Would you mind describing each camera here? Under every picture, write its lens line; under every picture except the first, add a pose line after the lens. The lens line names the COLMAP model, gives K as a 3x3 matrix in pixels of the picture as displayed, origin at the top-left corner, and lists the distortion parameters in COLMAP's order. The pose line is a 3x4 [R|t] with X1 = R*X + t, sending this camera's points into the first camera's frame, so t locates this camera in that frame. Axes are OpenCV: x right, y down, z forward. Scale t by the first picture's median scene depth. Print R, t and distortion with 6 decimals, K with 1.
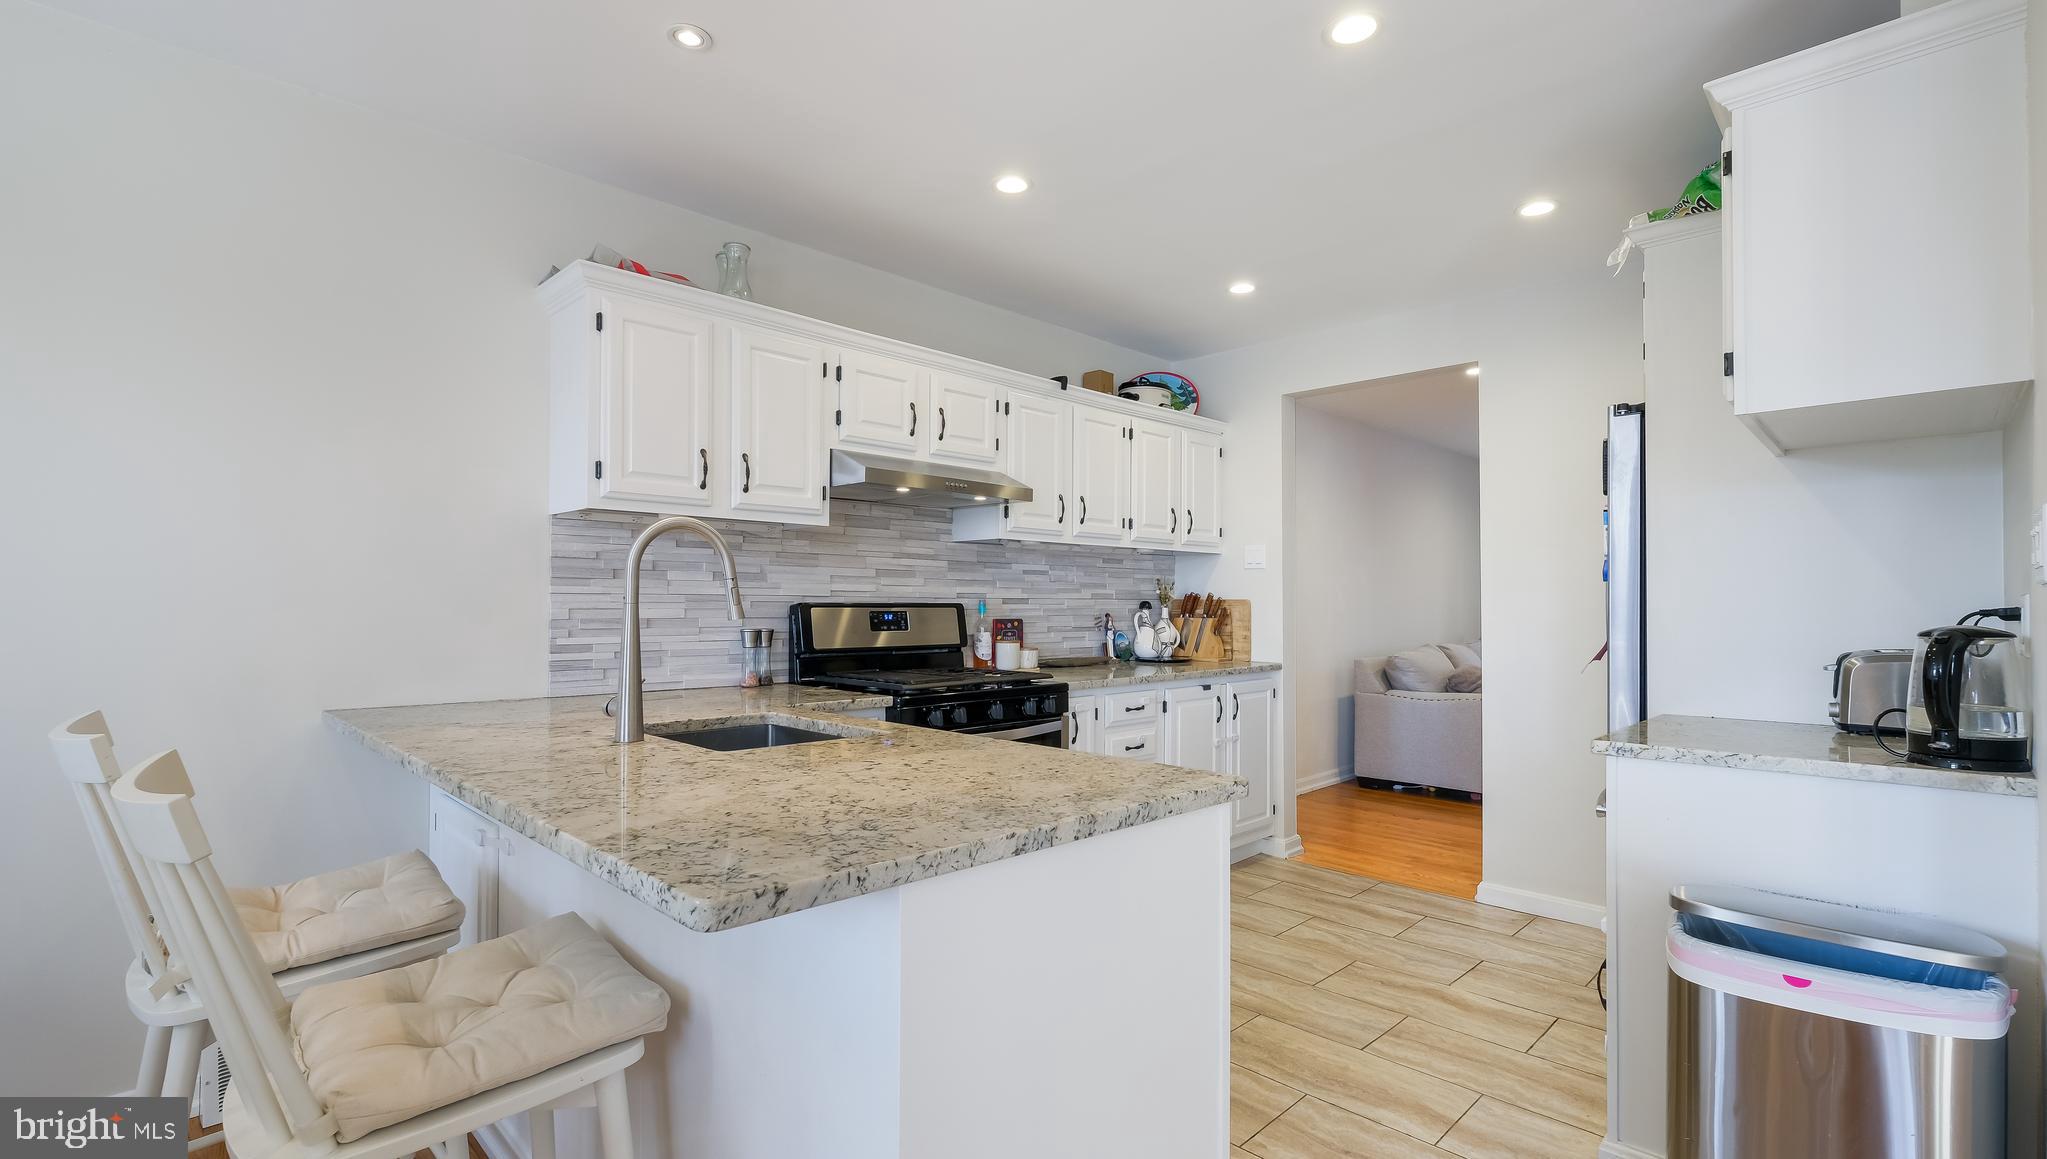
lens RADIAL K [[902.6, 0, 1007.5], [0, 902.6, 601.7], [0, 0, 1]] dist [0.002430, -0.001170]
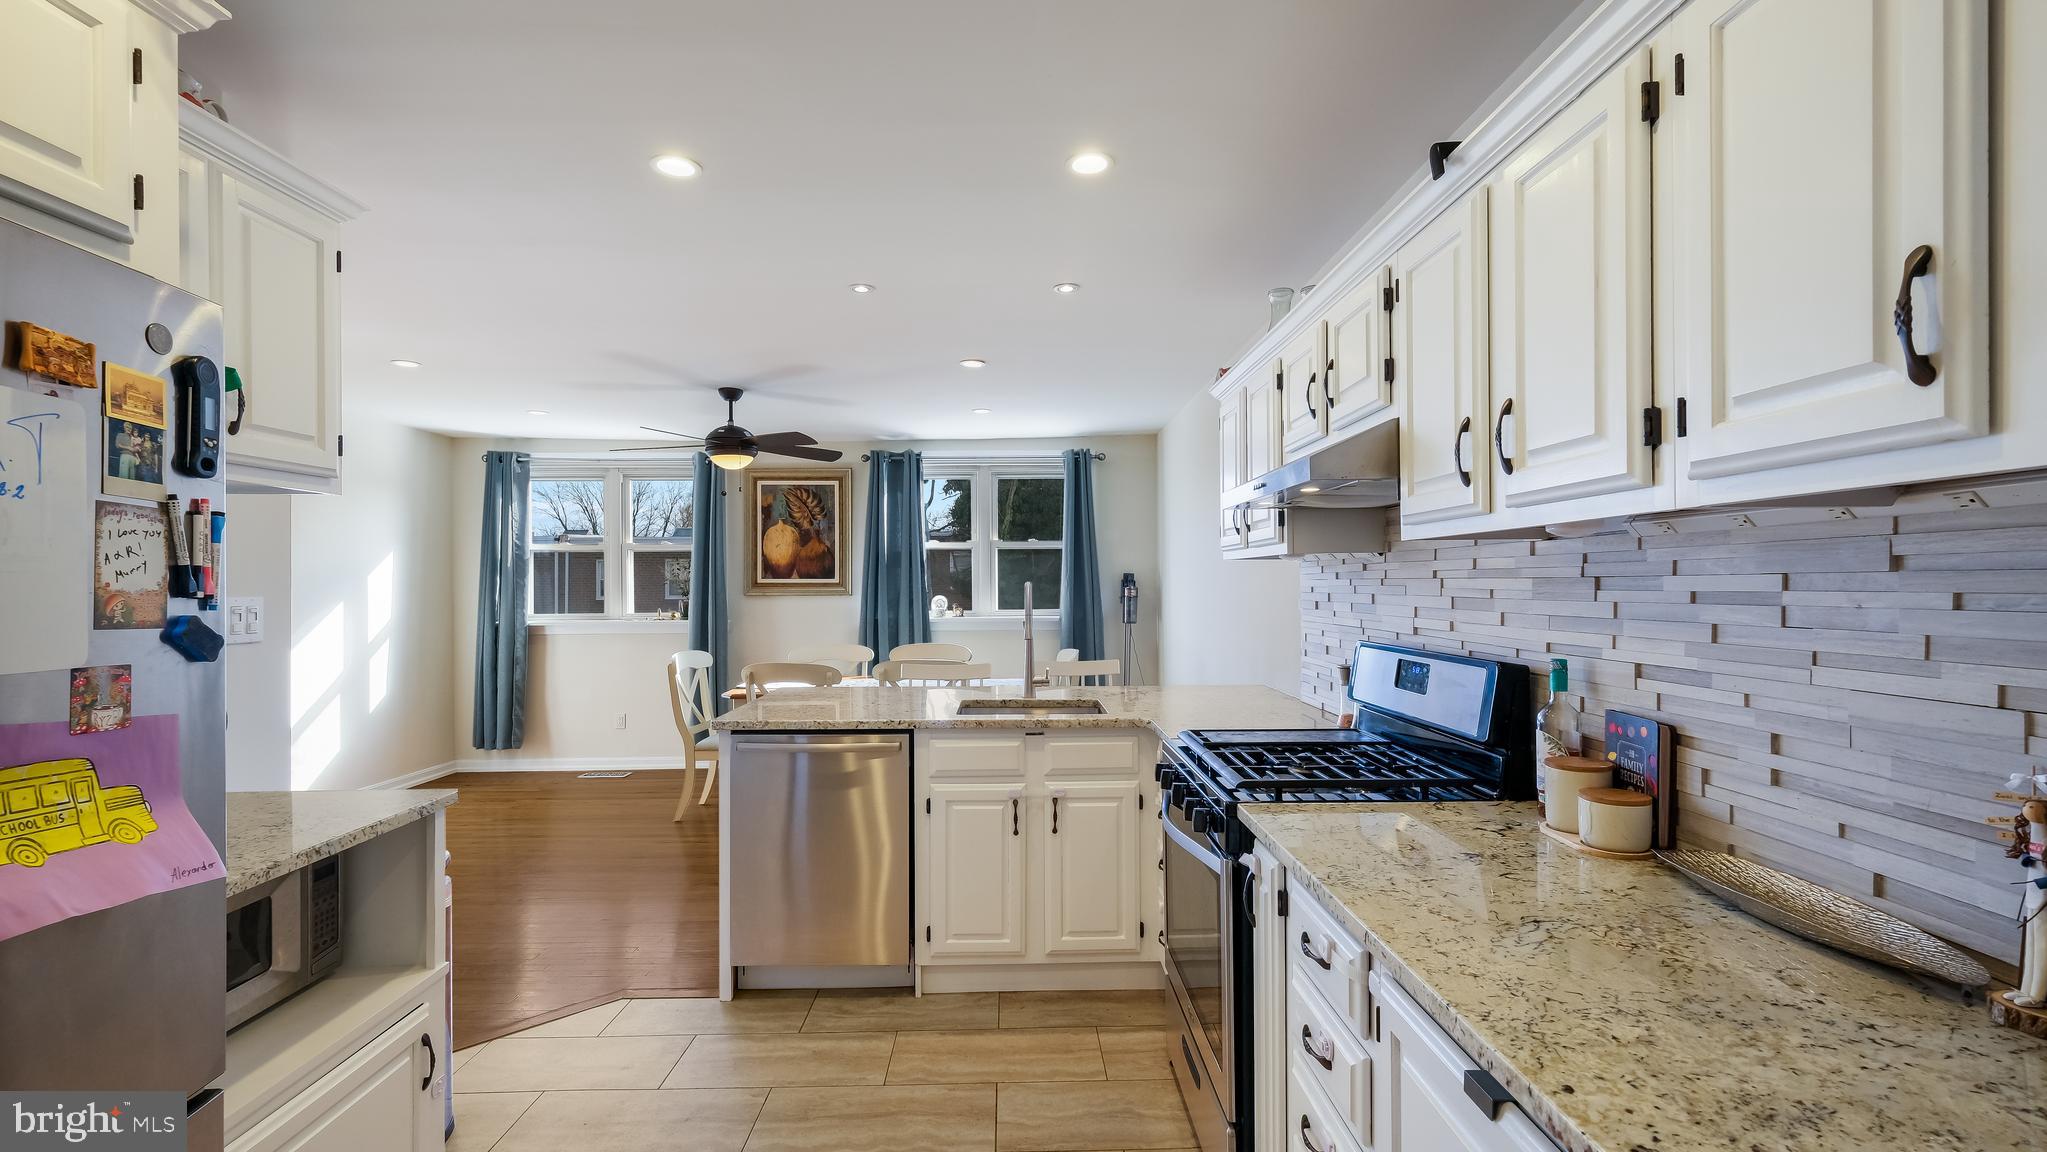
lens RADIAL K [[898.6, 0, 1024.5], [0, 898.6, 586.7], [0, 0, 1]] dist [-0.000829, 0.001116]
pose [[-0.680348, 0.005159, -0.732871, 0.544835], [0.009428, 0.999954, -0.001714, -0.045851], [0.732829, -0.008075, -0.680365, 1.234261]]
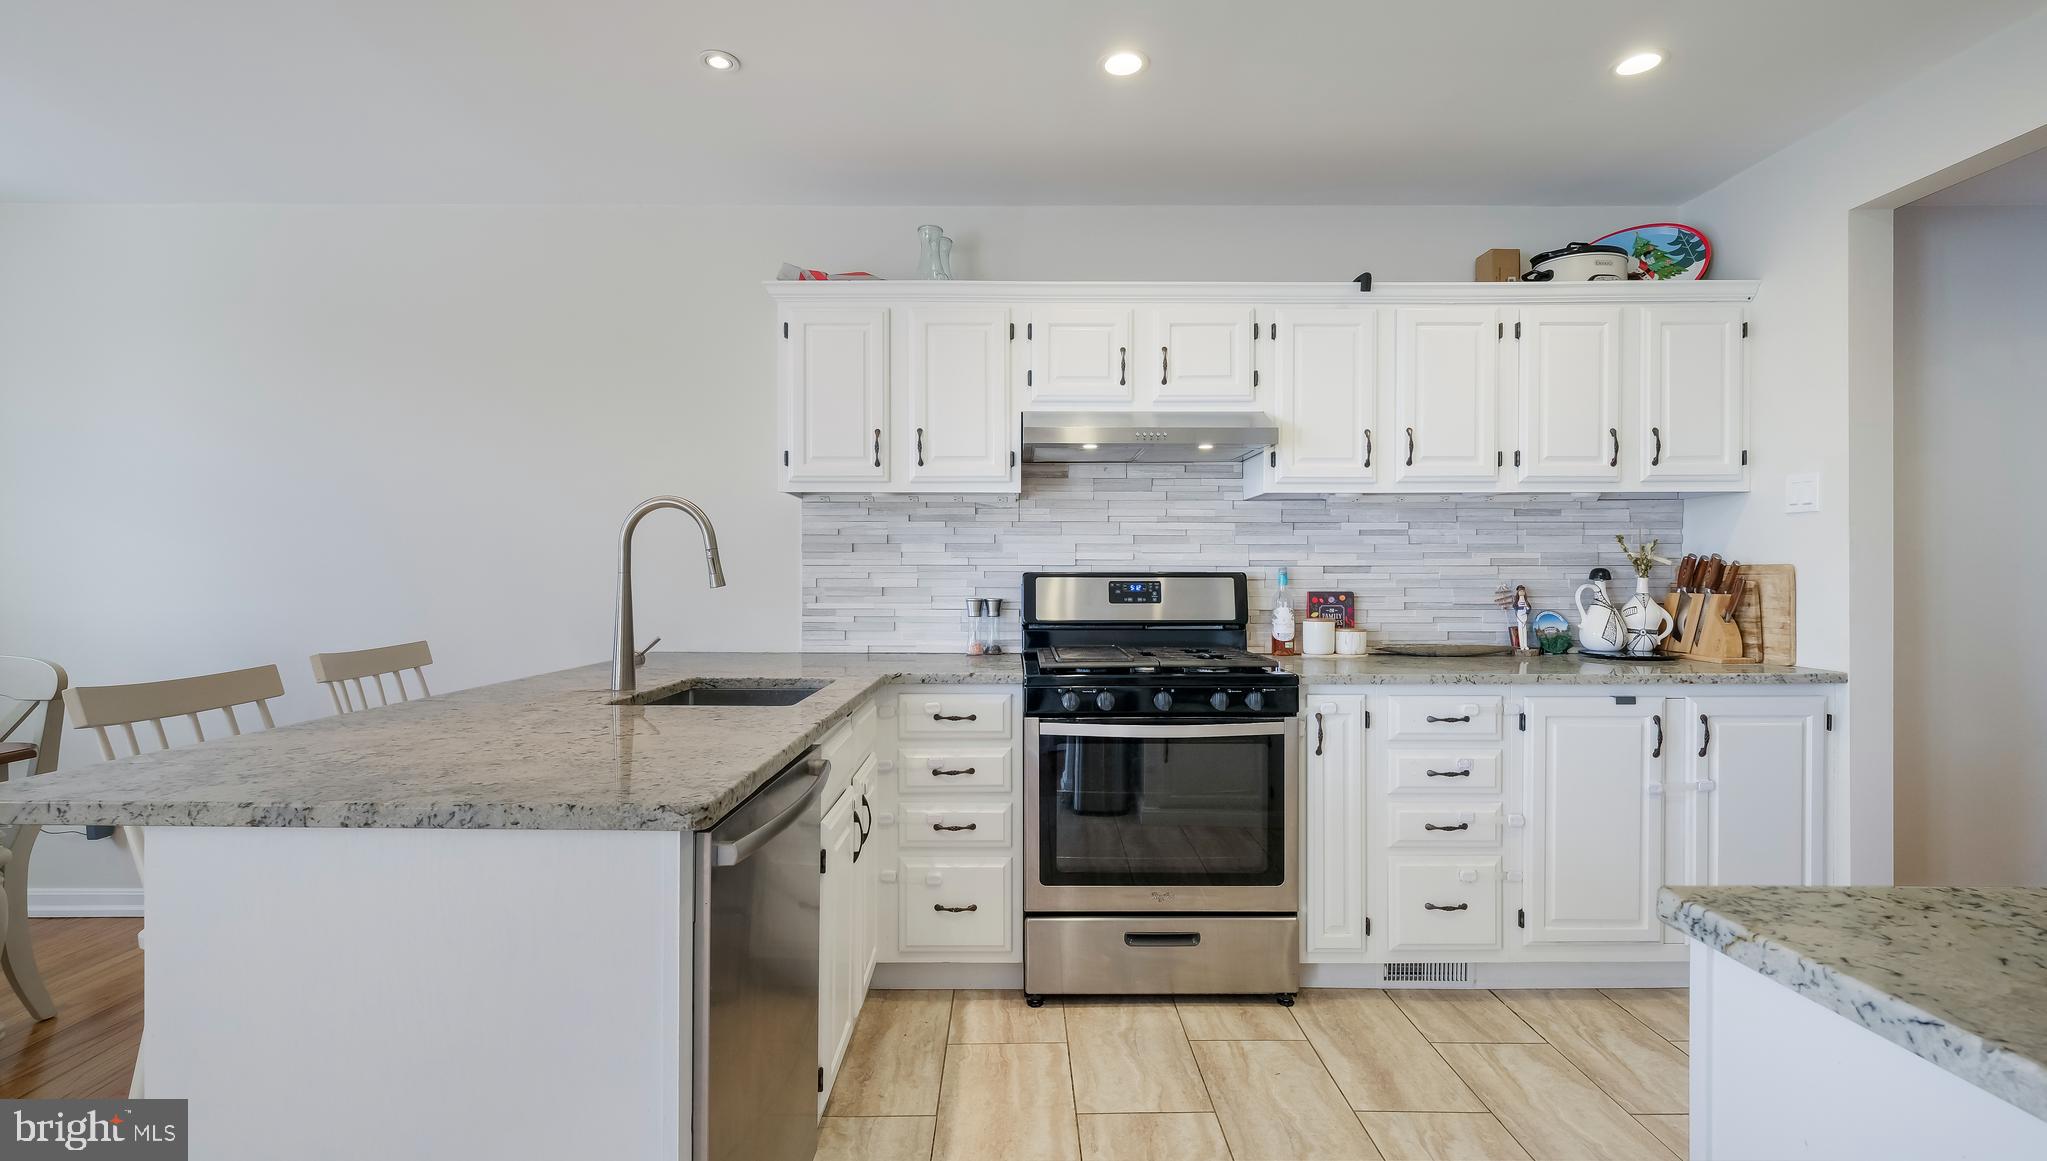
lens RADIAL K [[902.6, 0, 1025.7], [0, 902.6, 577.0], [0, 0, 1]] dist [0.002430, -0.001170]
pose [[0.722703, 0.000247, -0.691159, 0.412594], [0.004633, 0.999976, 0.005201, 0.000845], [0.691144, -0.006961, 0.722684, 0.270461]]
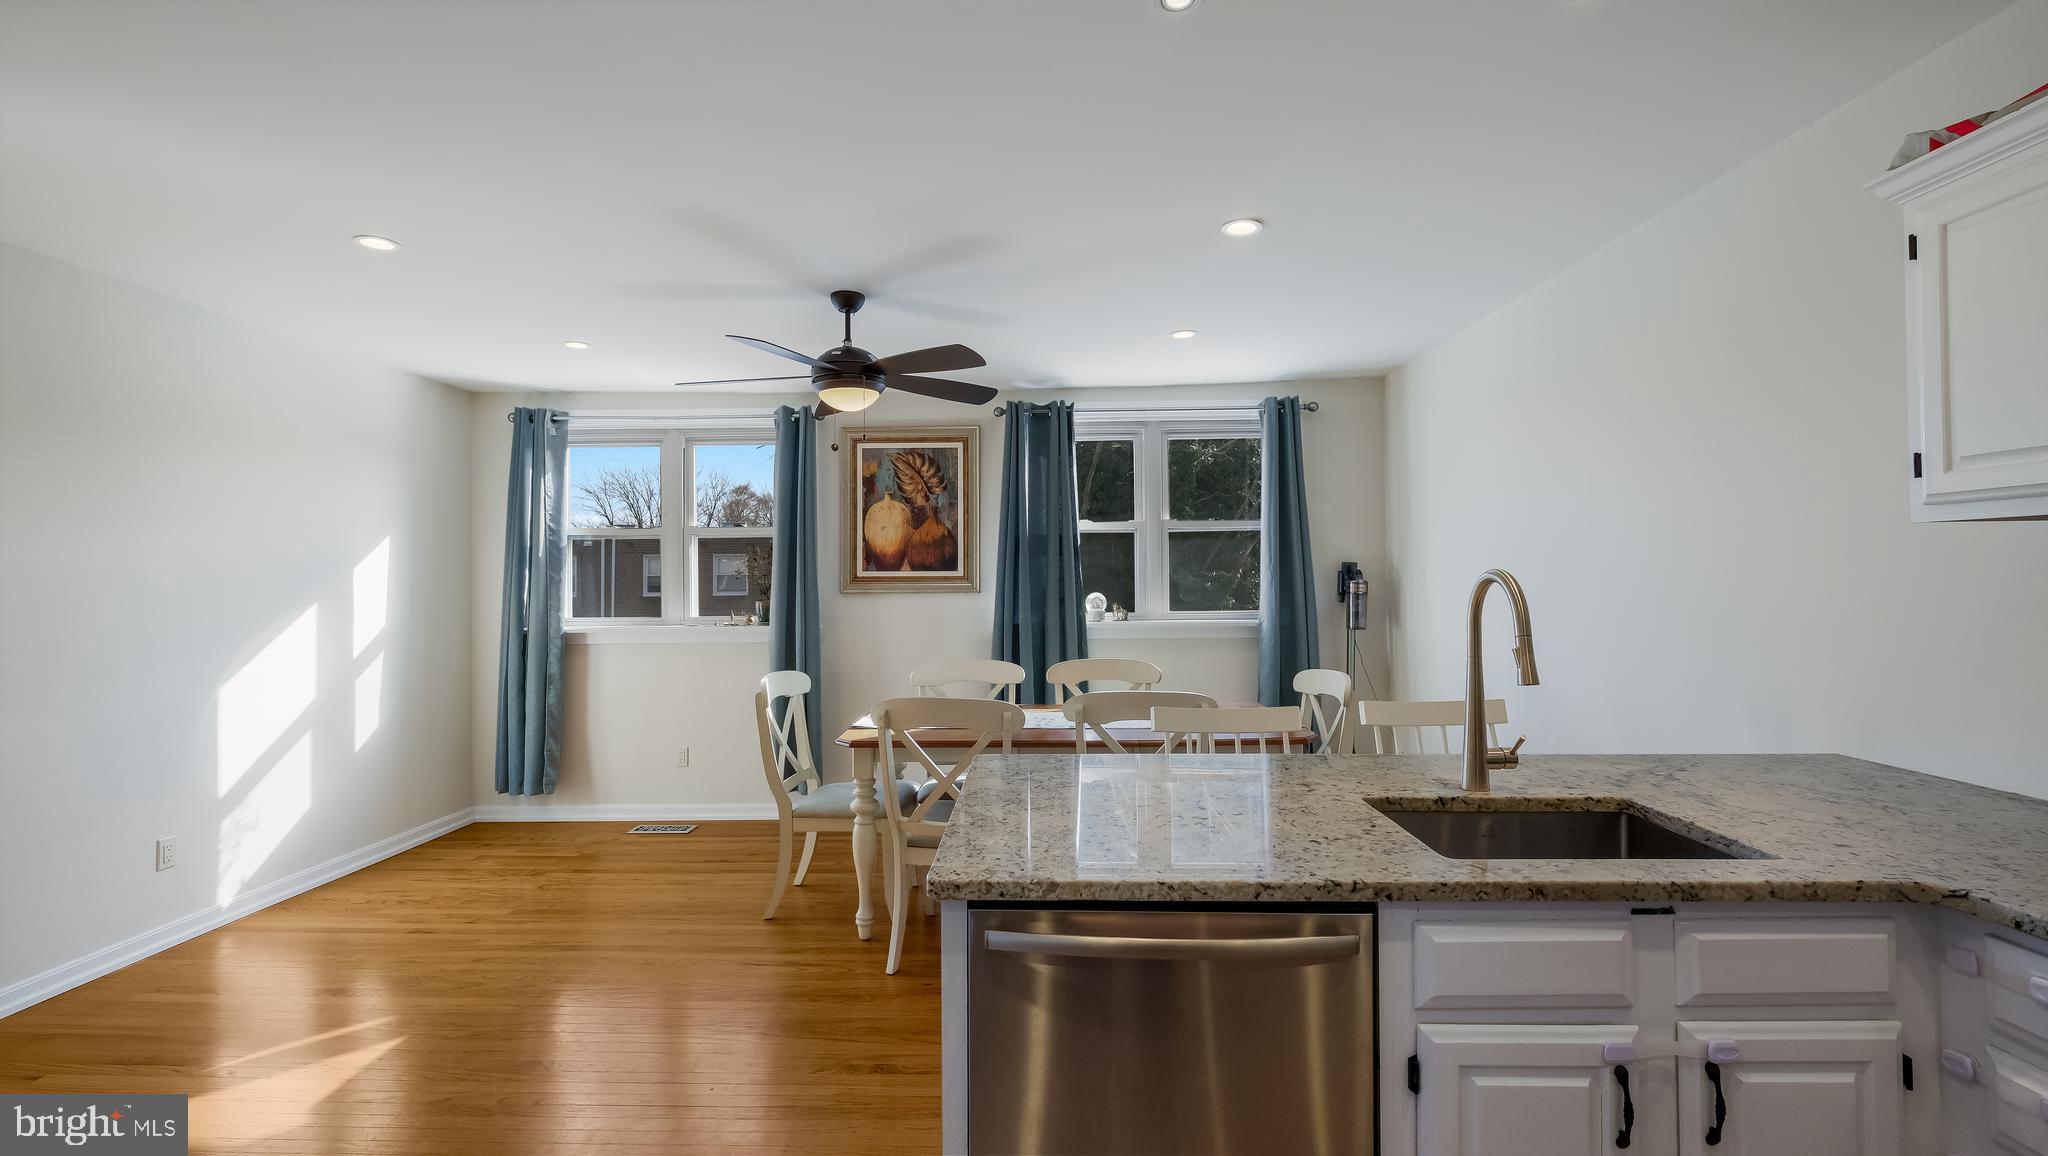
lens RADIAL K [[903.0, 0, 1016.3], [0, 903.0, 569.6], [0, 0, 1]] dist [0.002430, -0.001170]
pose [[-0.717165, -0.002474, -0.696899, 0.363591], [0.012173, 0.999797, -0.016077, -0.047766], [0.696797, -0.020014, -0.716989, 0.736183]]
